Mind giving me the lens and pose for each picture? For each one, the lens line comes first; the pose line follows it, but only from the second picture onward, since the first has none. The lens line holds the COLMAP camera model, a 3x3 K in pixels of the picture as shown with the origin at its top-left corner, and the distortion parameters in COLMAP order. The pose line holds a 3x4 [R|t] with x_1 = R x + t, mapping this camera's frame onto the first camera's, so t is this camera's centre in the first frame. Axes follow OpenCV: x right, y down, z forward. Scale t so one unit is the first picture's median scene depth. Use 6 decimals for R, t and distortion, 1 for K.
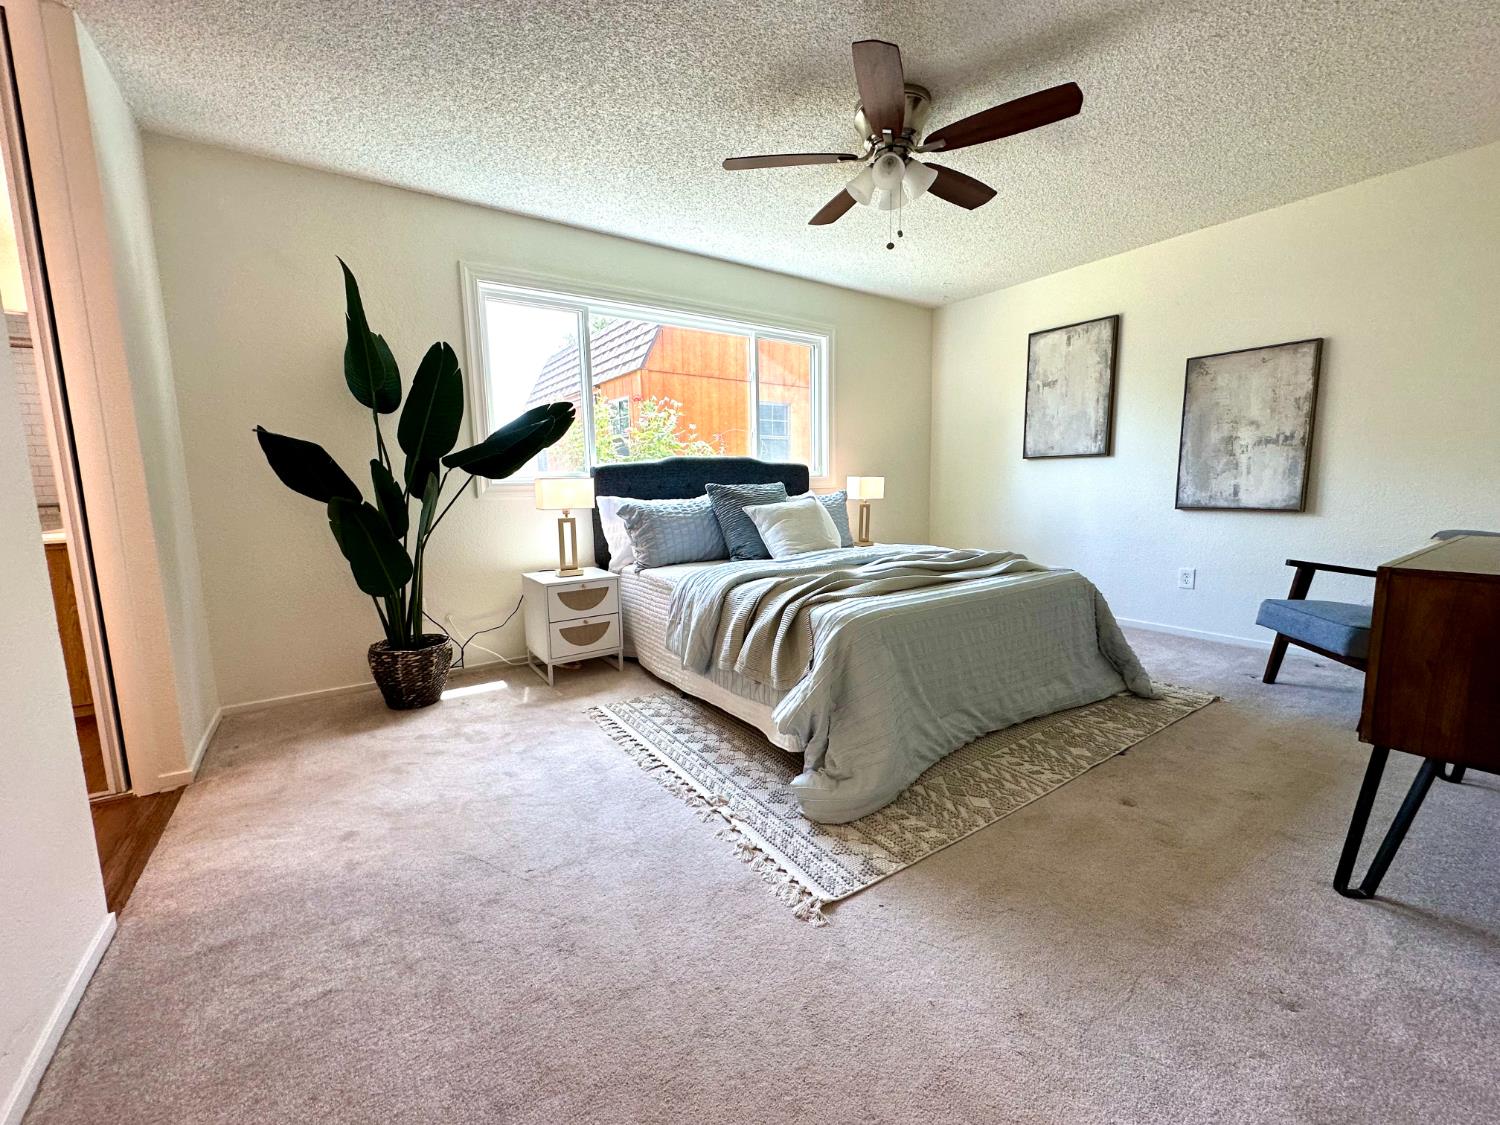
lens RADIAL K [[600.8, 0, 750.0], [0, 600.8, 562.5], [0, 0, 1]] dist [-0.002026, -0.000149]
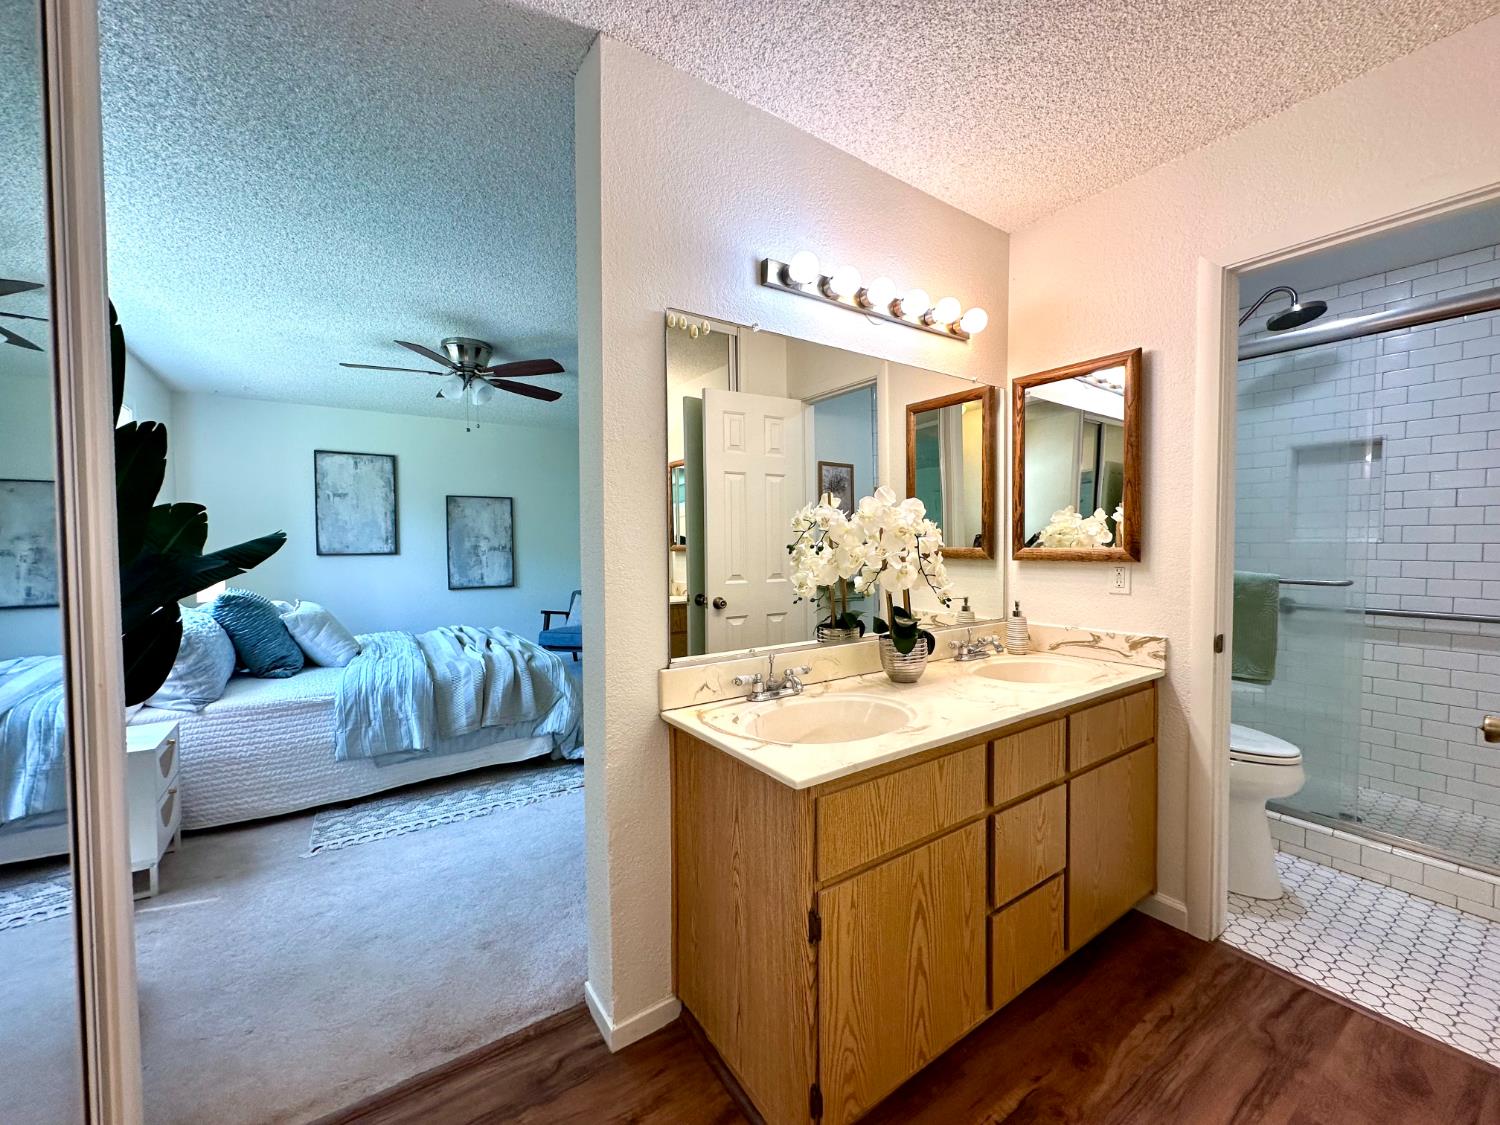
lens RADIAL K [[600.8, 0, 750.0], [0, 600.8, 562.5], [0, 0, 1]] dist [-0.002026, -0.000149]
pose [[0.000518, -0.015985, 0.999872, -1.024416], [0.140402, 0.989969, 0.015754, -0.090509], [-0.990095, 0.140375, 0.002757, 0.267723]]
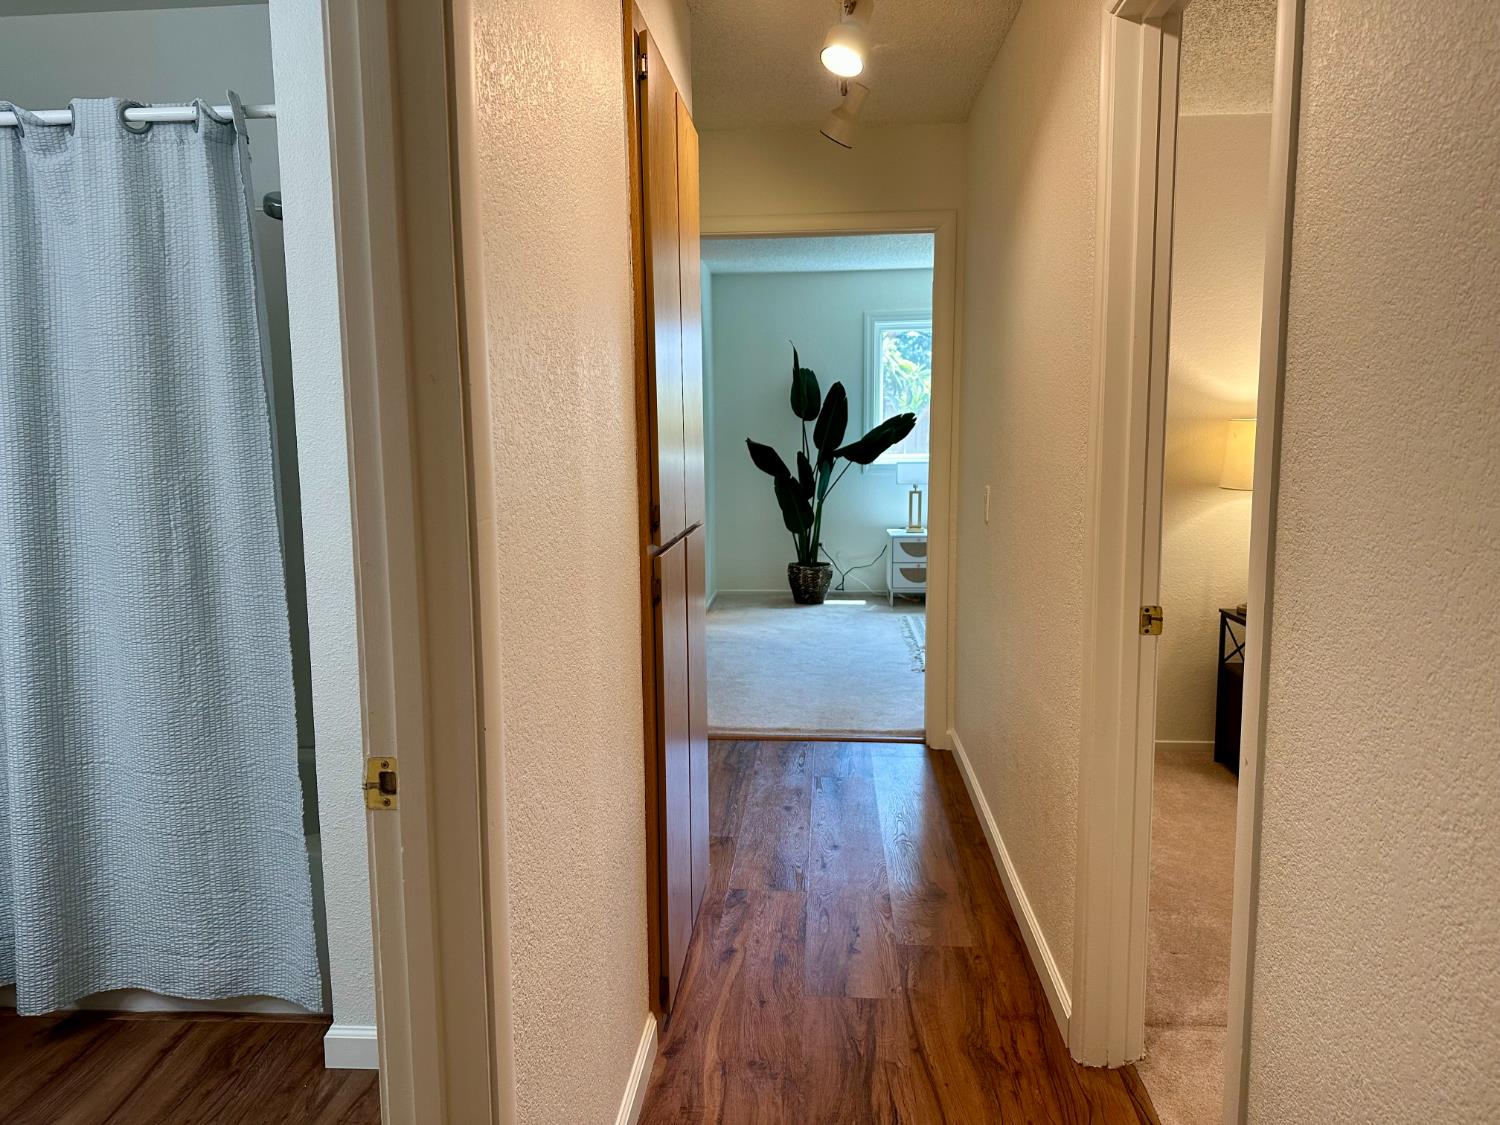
lens RADIAL K [[1046.1, 0, 748.4], [0, 1046.1, 555.8], [0, 0, 1]] dist [0.082714, -0.097826]
pose [[0.785343, 0.082532, -0.613535, 0.971216], [-0.084681, 0.996079, 0.025597, 0.050988], [0.613242, 0.031852, 0.789253, -1.247127]]
